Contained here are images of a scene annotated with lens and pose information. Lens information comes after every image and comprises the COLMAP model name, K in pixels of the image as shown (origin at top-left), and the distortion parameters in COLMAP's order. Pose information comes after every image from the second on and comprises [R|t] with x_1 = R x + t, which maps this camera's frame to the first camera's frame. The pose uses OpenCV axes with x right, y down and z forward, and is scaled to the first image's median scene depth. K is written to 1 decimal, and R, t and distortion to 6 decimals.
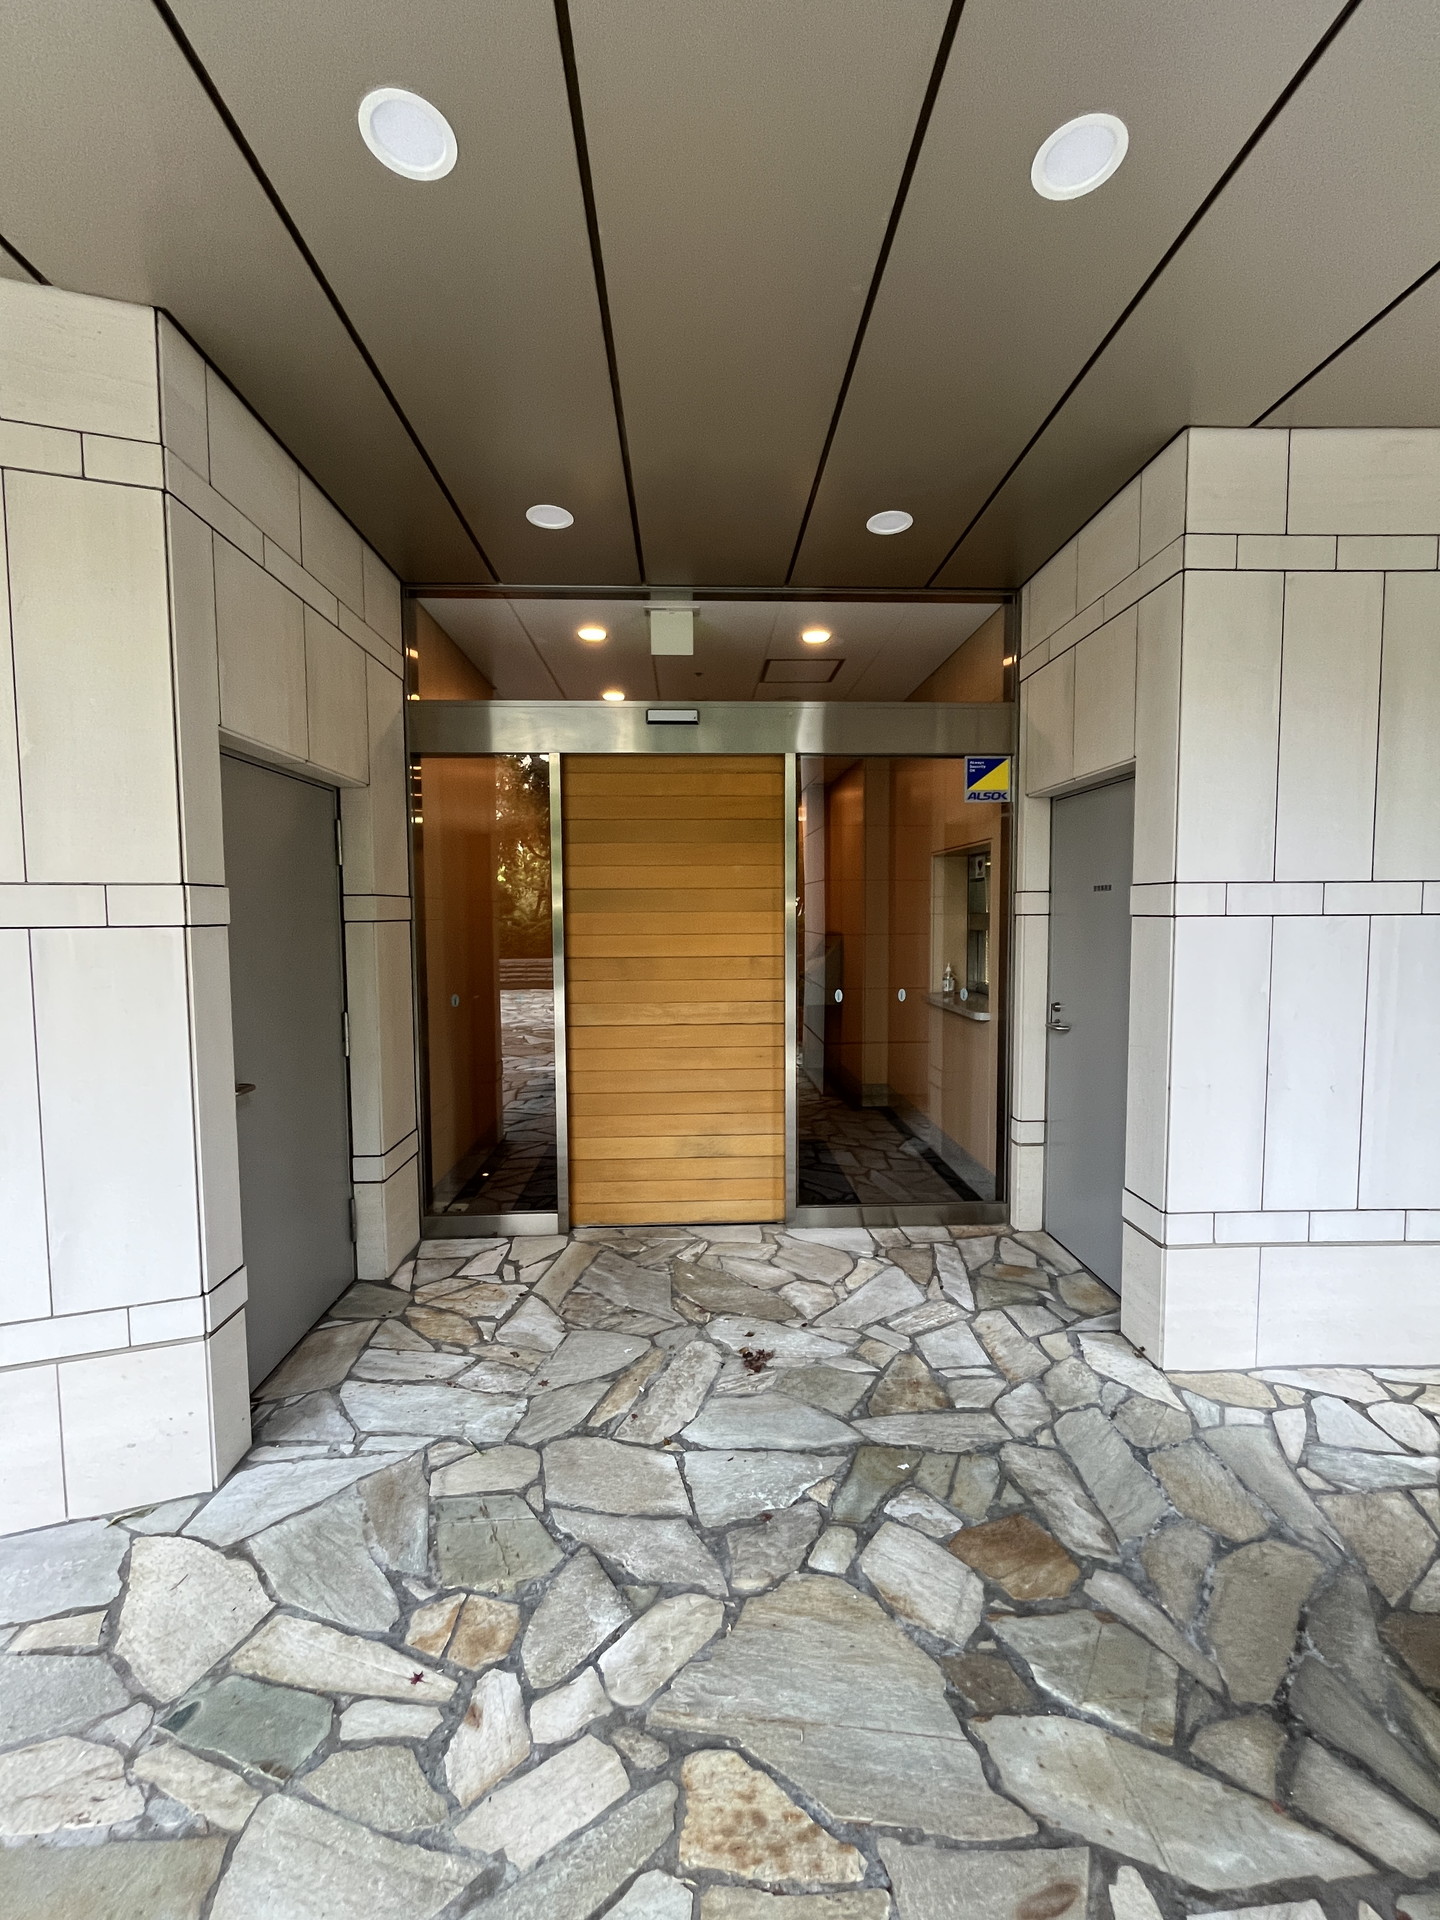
lens RADIAL K [[773.7, 0, 720.0], [0, 773.7, 960.0], [0, 0, 1]] dist [-0.002022, 0.000016]
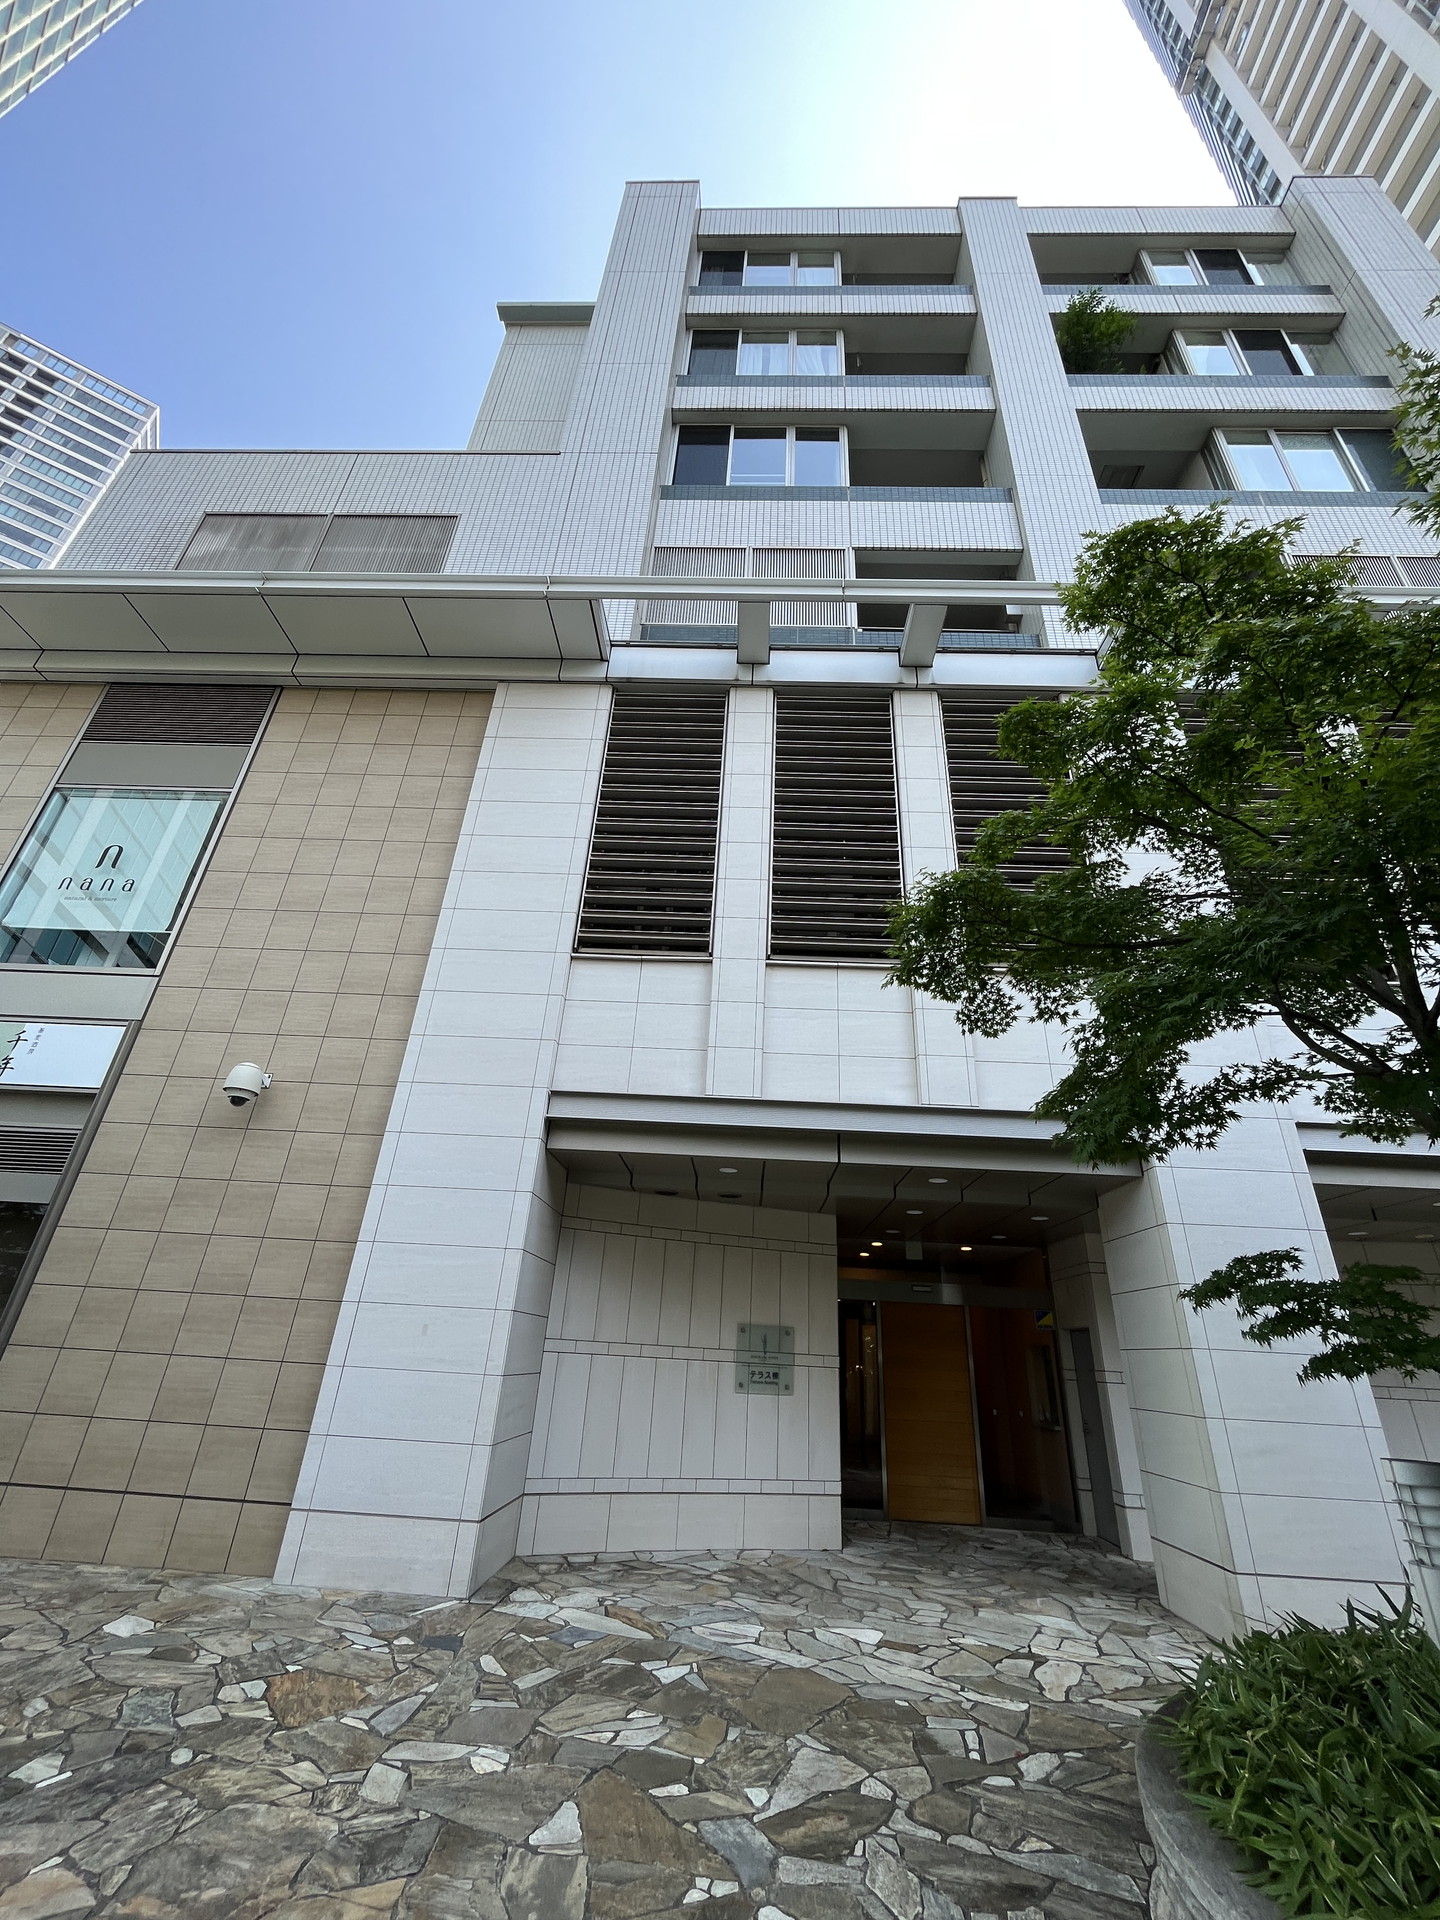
lens RADIAL K [[771.6, 0, 720.0], [0, 771.6, 960.0], [0, 0, 1]] dist [-0.001804, -0.000090]
pose [[0.995306, 0.023897, -0.093776, -0.505208], [-0.068540, 0.858170, -0.508770, 0.117677], [0.068318, 0.512809, 0.855780, -1.847577]]
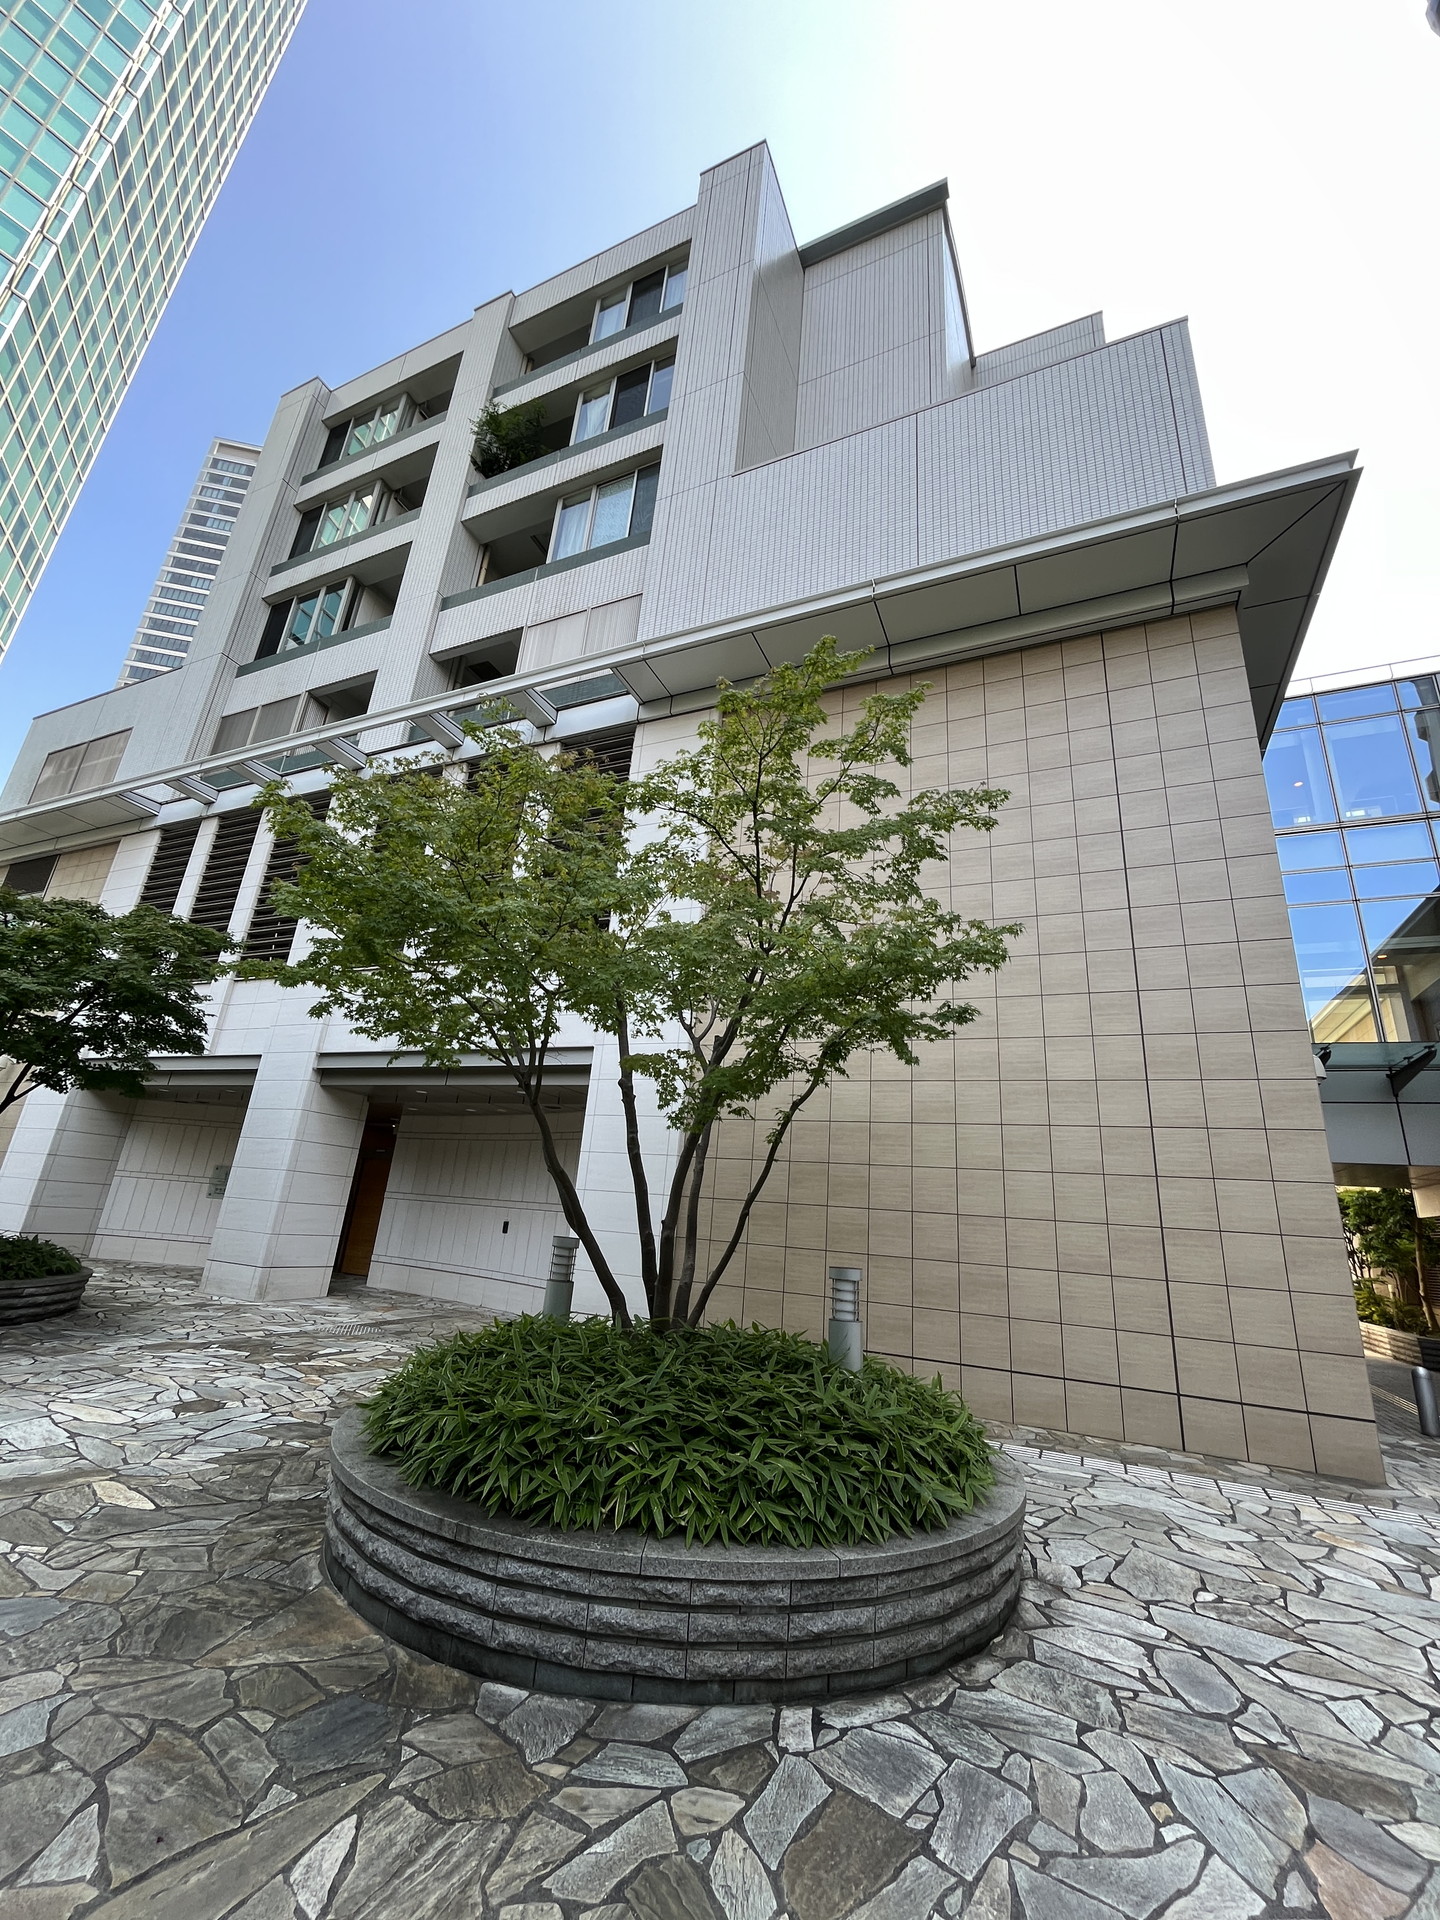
lens RADIAL K [[771.6, 0, 720.0], [0, 771.6, 960.0], [0, 0, 1]] dist [-0.001804, -0.000090]
pose [[0.890372, -0.067504, -0.450201, 3.596166], [-0.117848, 0.921054, -0.371175, 0.094129], [0.439716, 0.383539, 0.812126, -2.102235]]
